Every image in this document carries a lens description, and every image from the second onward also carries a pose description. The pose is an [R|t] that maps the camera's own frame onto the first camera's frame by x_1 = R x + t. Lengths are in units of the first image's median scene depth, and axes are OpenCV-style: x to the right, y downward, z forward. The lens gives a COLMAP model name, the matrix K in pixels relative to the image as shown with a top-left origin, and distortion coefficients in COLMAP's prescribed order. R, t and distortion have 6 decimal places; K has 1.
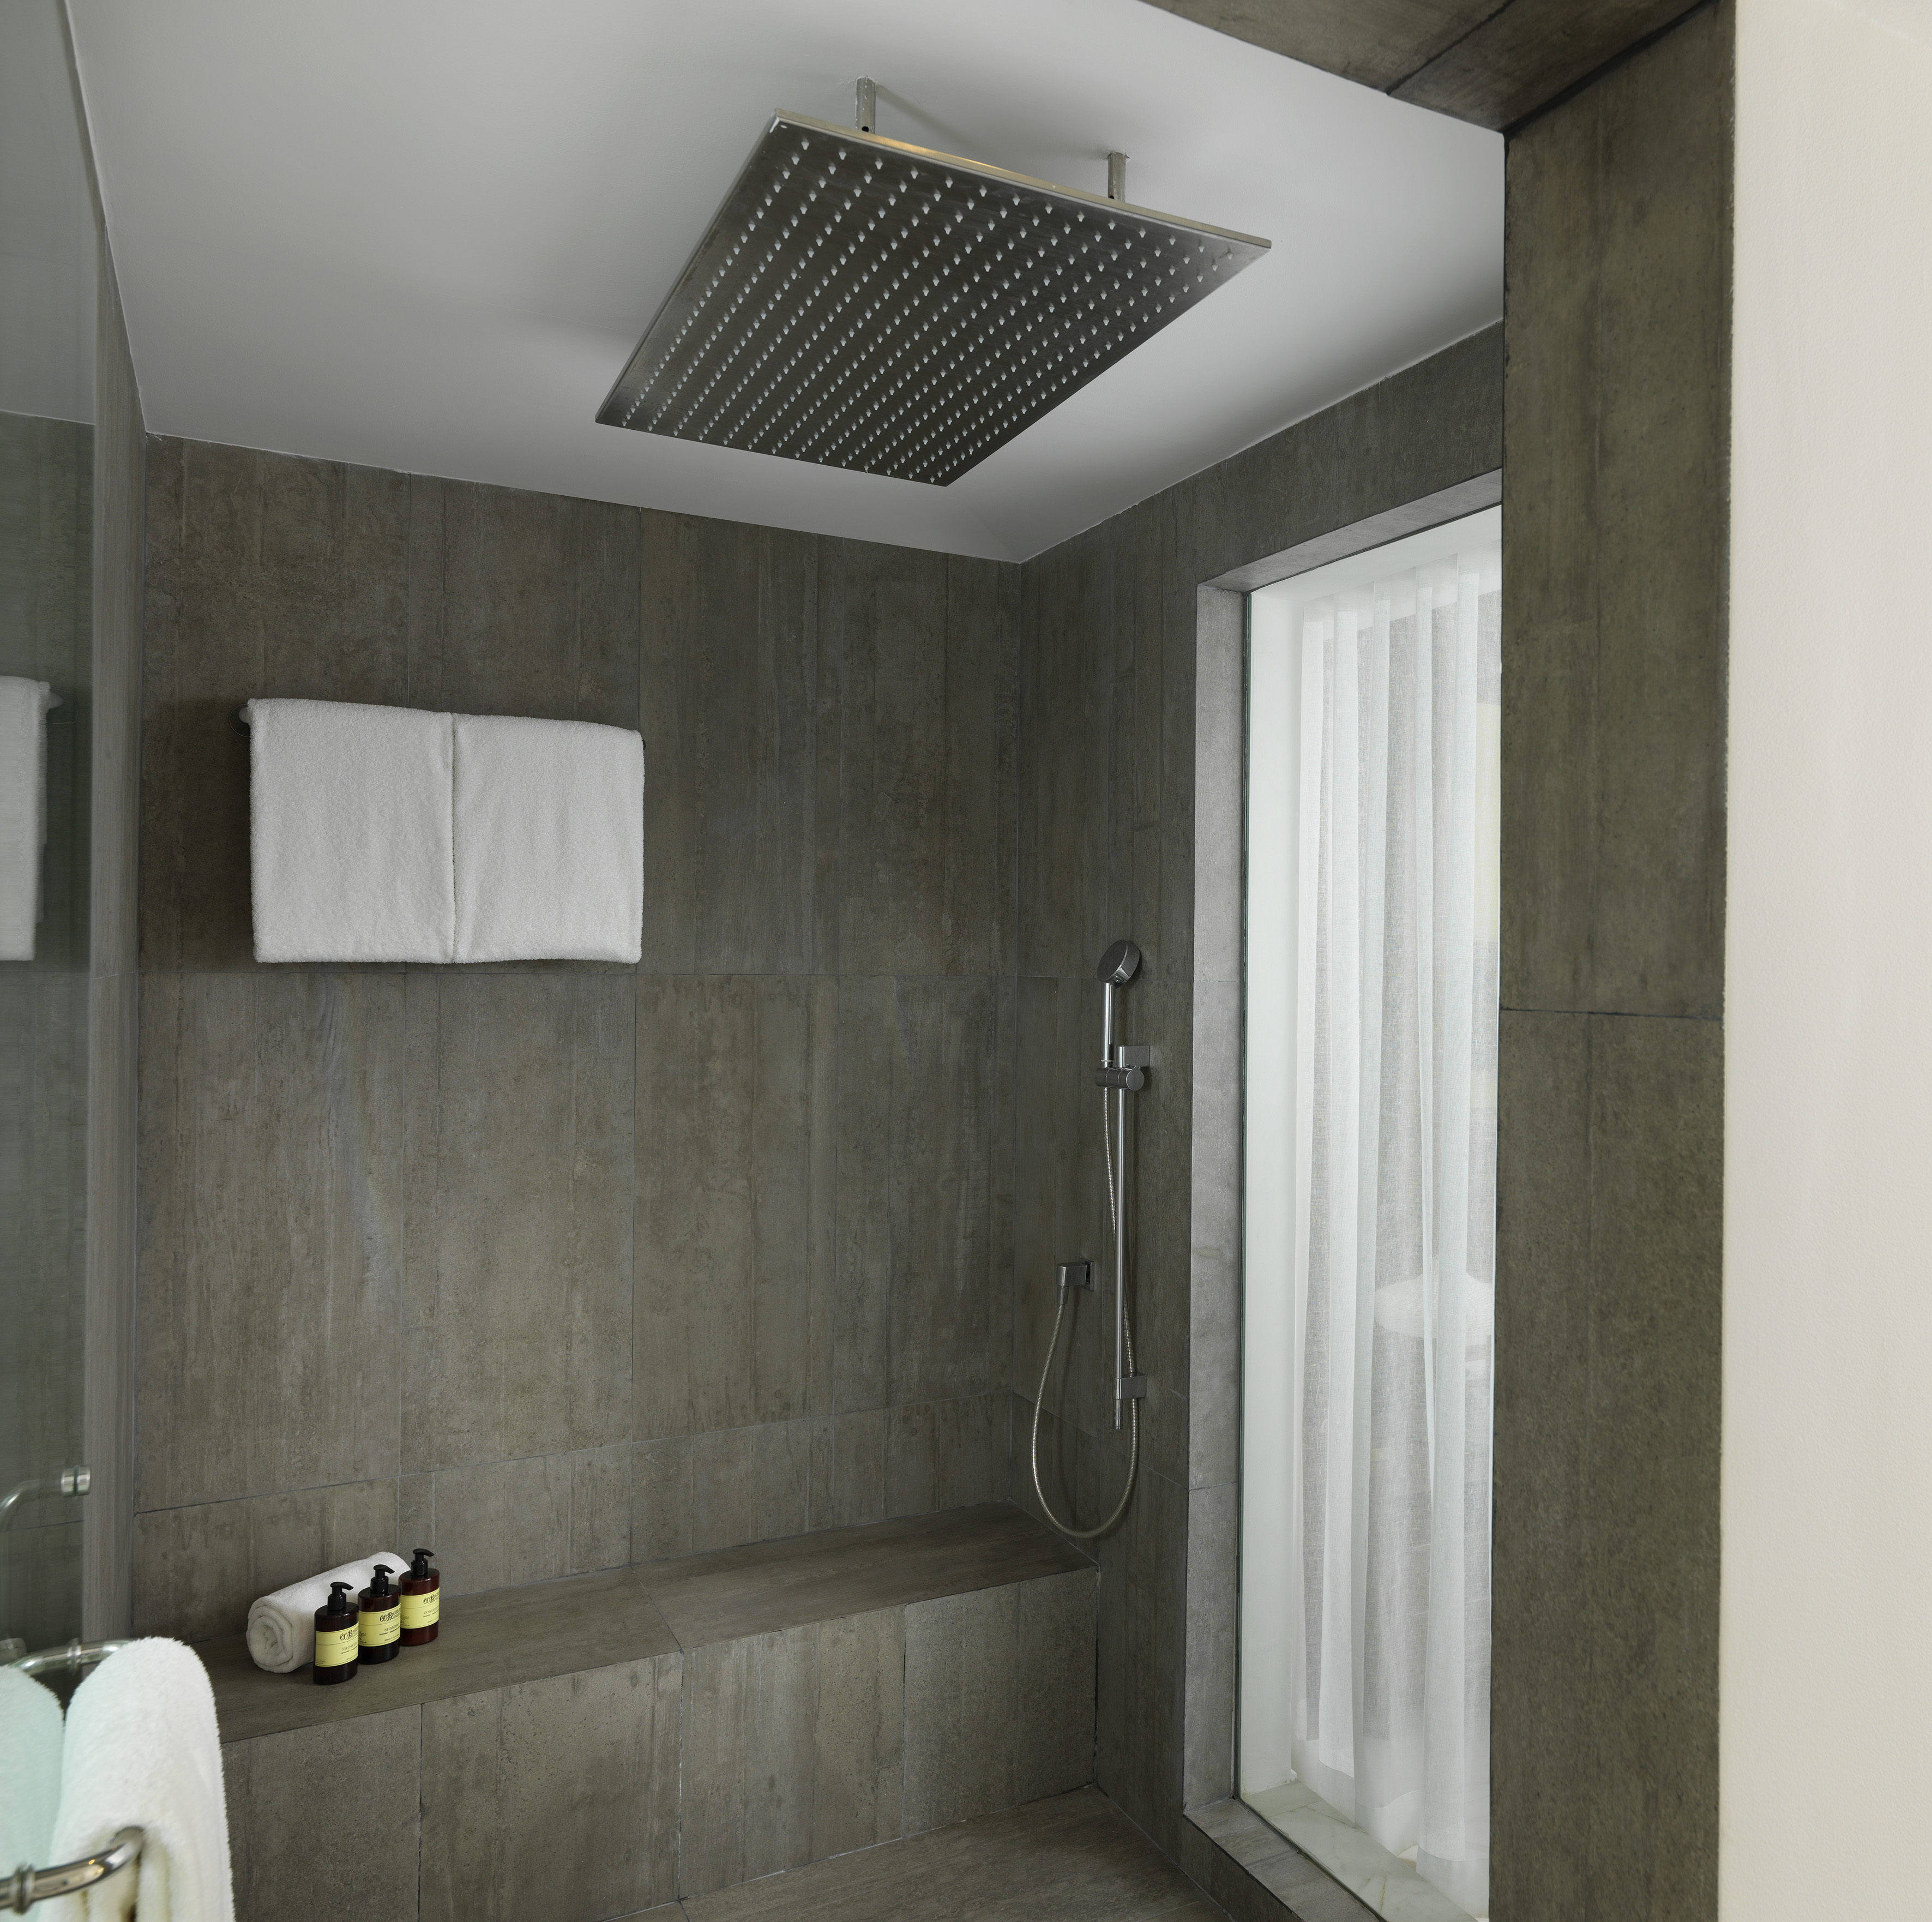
lens RADIAL K [[1462.1, 0, 966.4], [0, 1462.1, 957.1], [0, 0, 1]] dist [-0.006503, -0.005151]
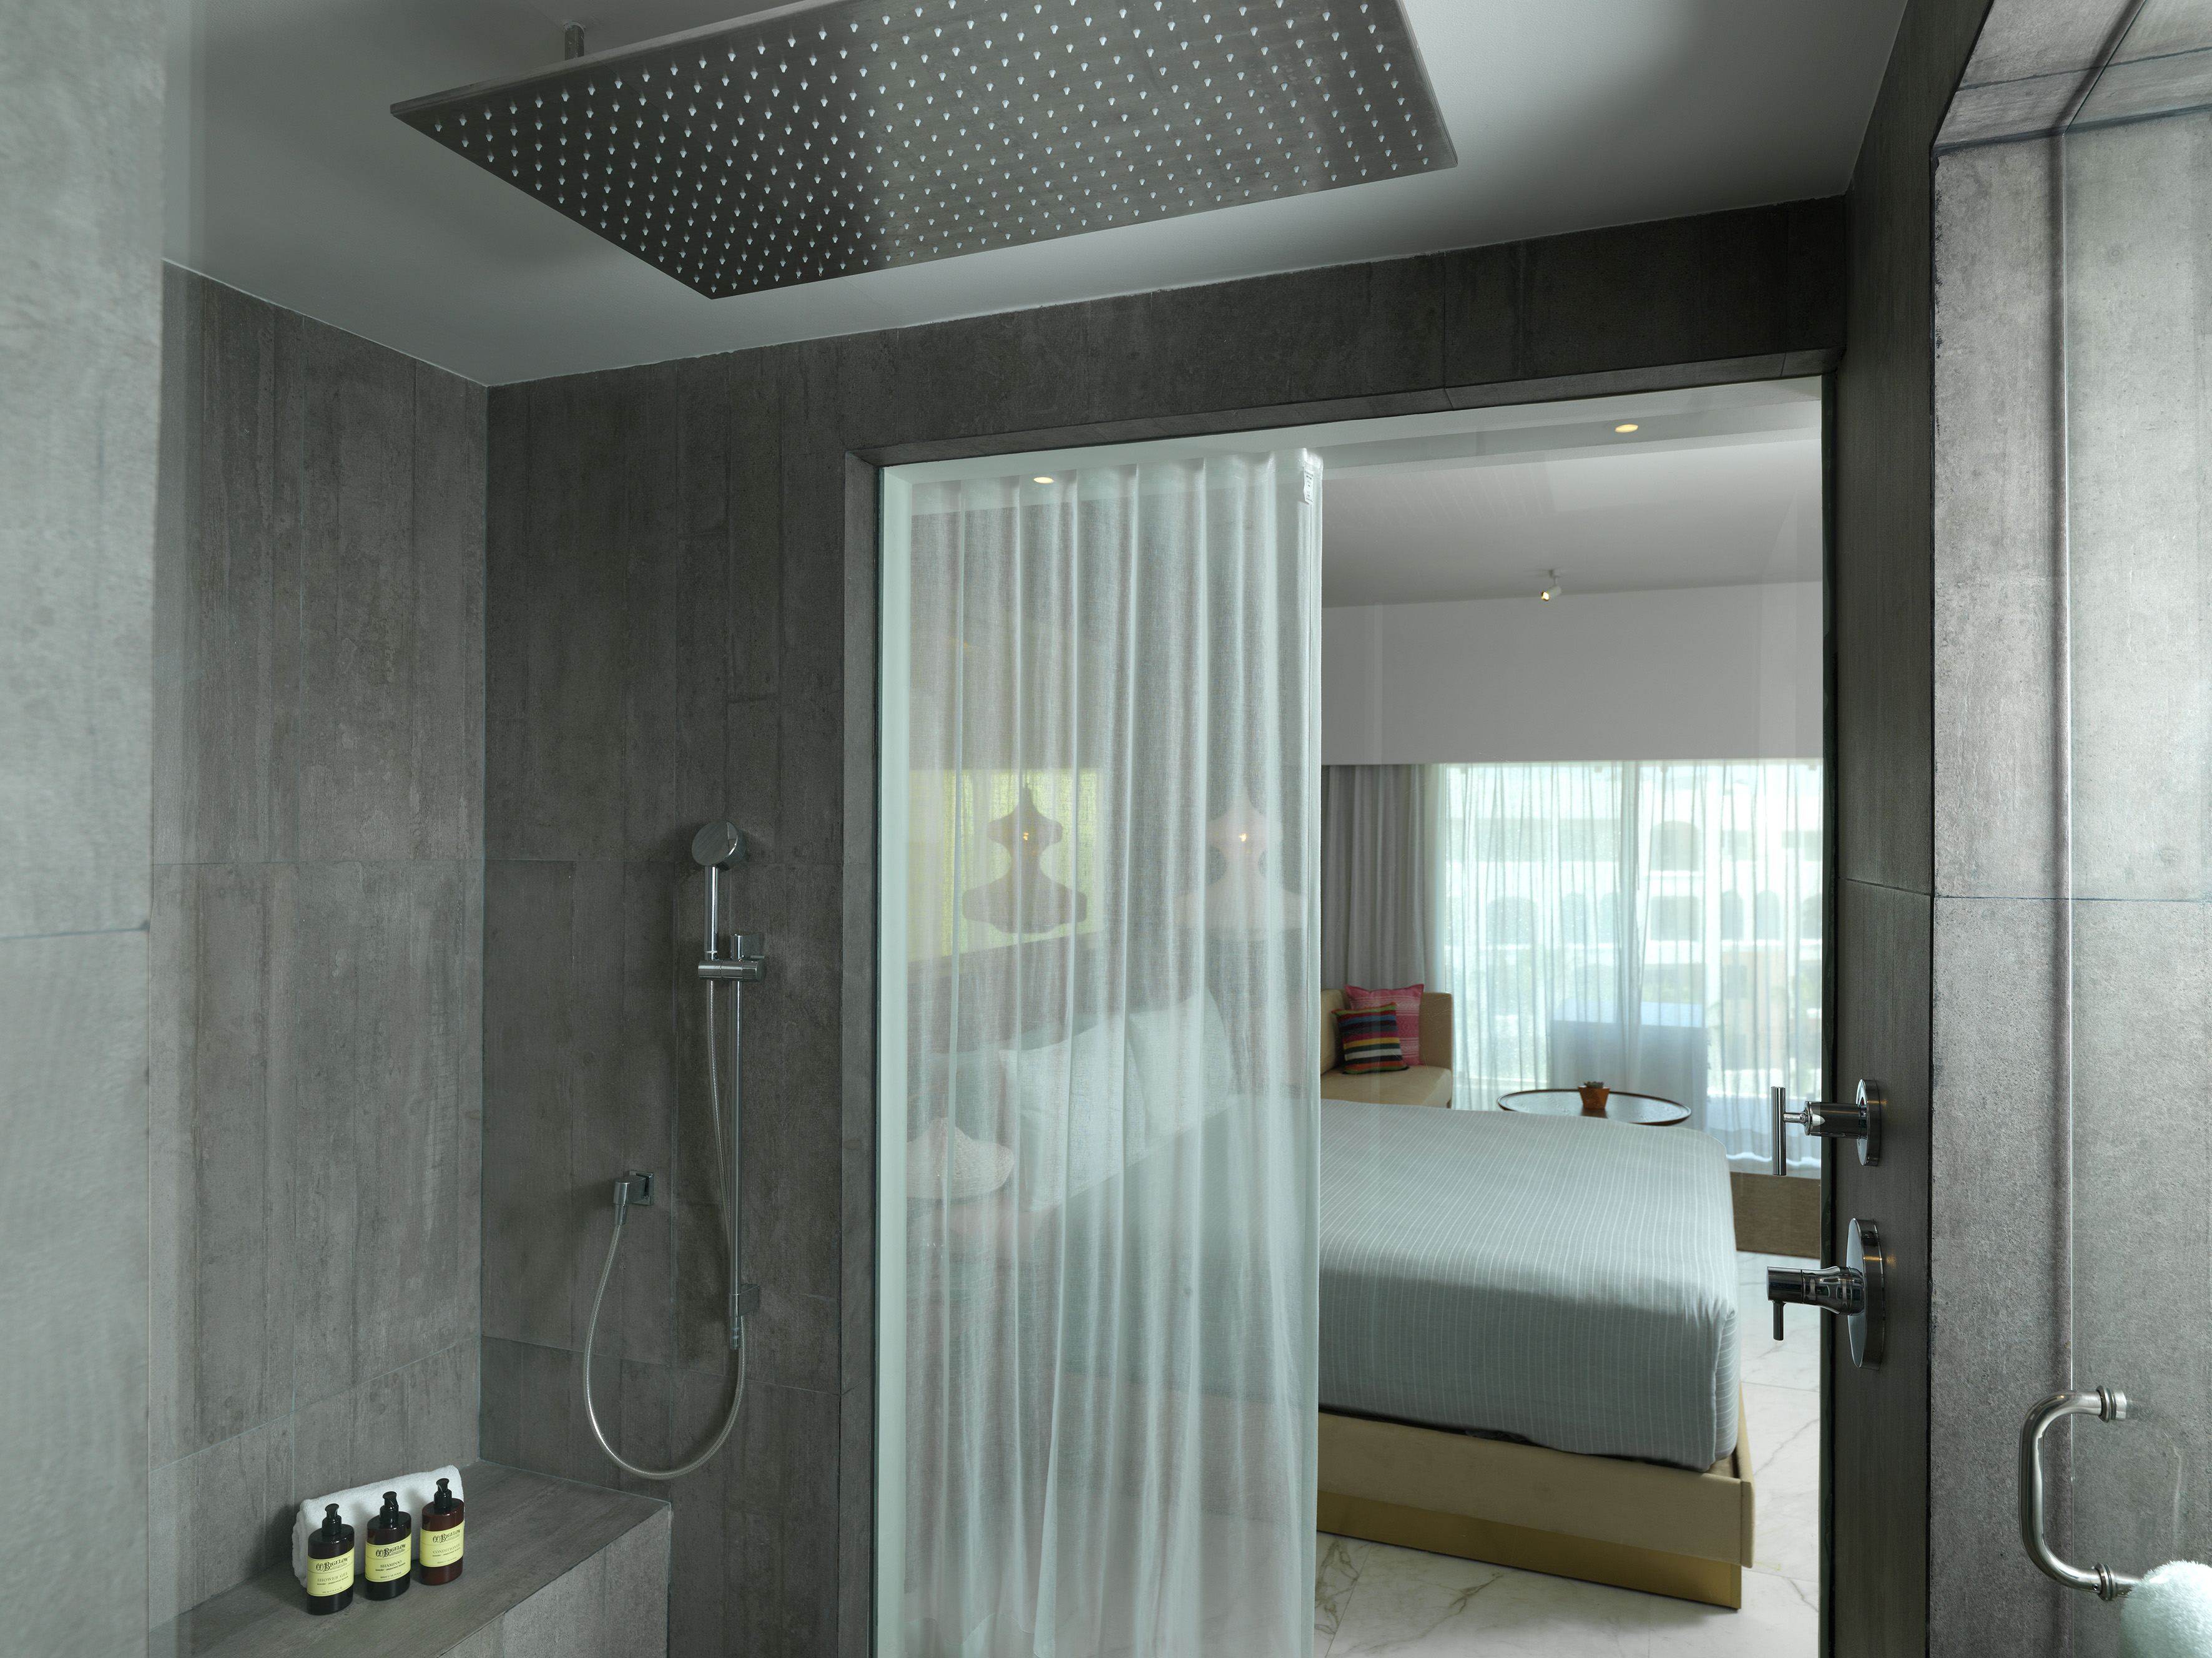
lens RADIAL K [[1414.8, 0, 1105.5], [0, 1414.8, 830.7], [0, 0, 1]] dist [-0.005618, -0.002799]
pose [[0.799889, -0.003992, 0.600135, -0.202486], [0.003383, 0.999992, 0.002143, -0.005278], [-0.600139, 0.000316, 0.799896, 0.118516]]
